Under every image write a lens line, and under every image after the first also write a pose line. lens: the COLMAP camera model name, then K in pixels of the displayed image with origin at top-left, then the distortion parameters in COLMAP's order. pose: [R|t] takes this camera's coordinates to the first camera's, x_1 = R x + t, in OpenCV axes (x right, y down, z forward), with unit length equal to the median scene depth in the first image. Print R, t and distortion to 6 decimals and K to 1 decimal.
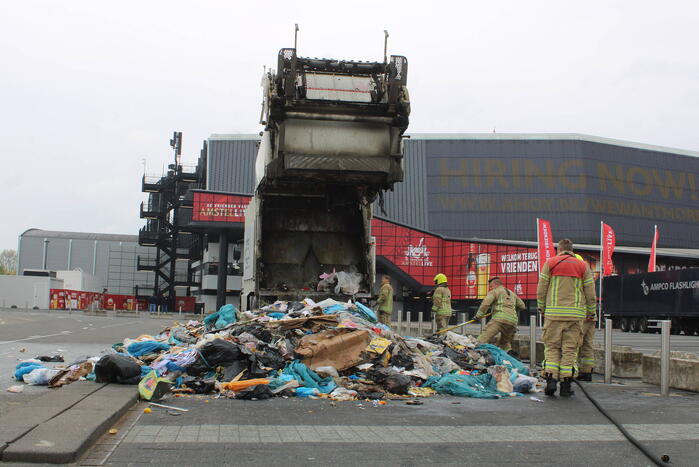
lens RADIAL K [[815.2, 0, 349.5], [0, 815.2, 233.5], [0, 0, 1]] dist [-0.081285, 0.002838]
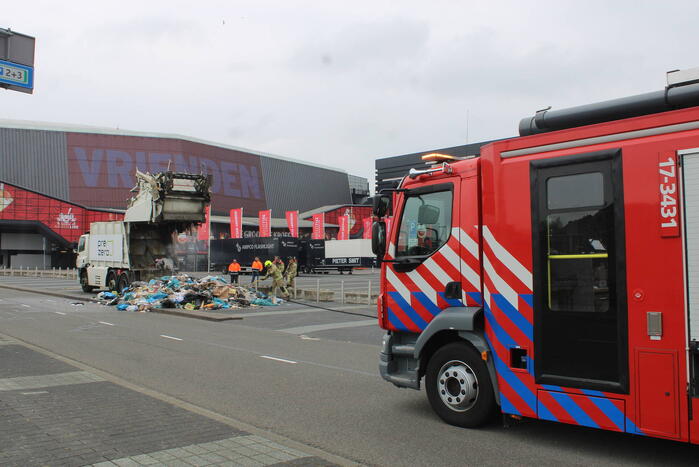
lens RADIAL K [[639.9, 0, 336.2], [0, 639.9, 235.4], [0, 0, 1]] dist [-0.092623, 0.004969]
pose [[0.848077, -0.006058, 0.529838, -0.106481], [-0.028670, 0.997945, 0.057302, -0.025714], [-0.529096, -0.063787, 0.846161, -0.142013]]
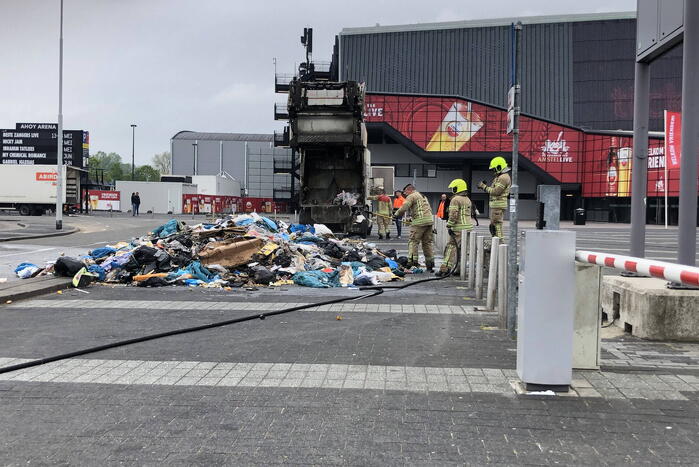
lens RADIAL K [[867.7, 0, 347.3], [0, 867.7, 250.1], [0, 0, 1]] dist [0.195528, -0.741819]
pose [[0.978690, -0.002441, -0.205328, 0.065321], [0.031394, 0.989953, 0.137866, -0.008016], [0.202928, -0.141374, 0.968934, -0.053184]]
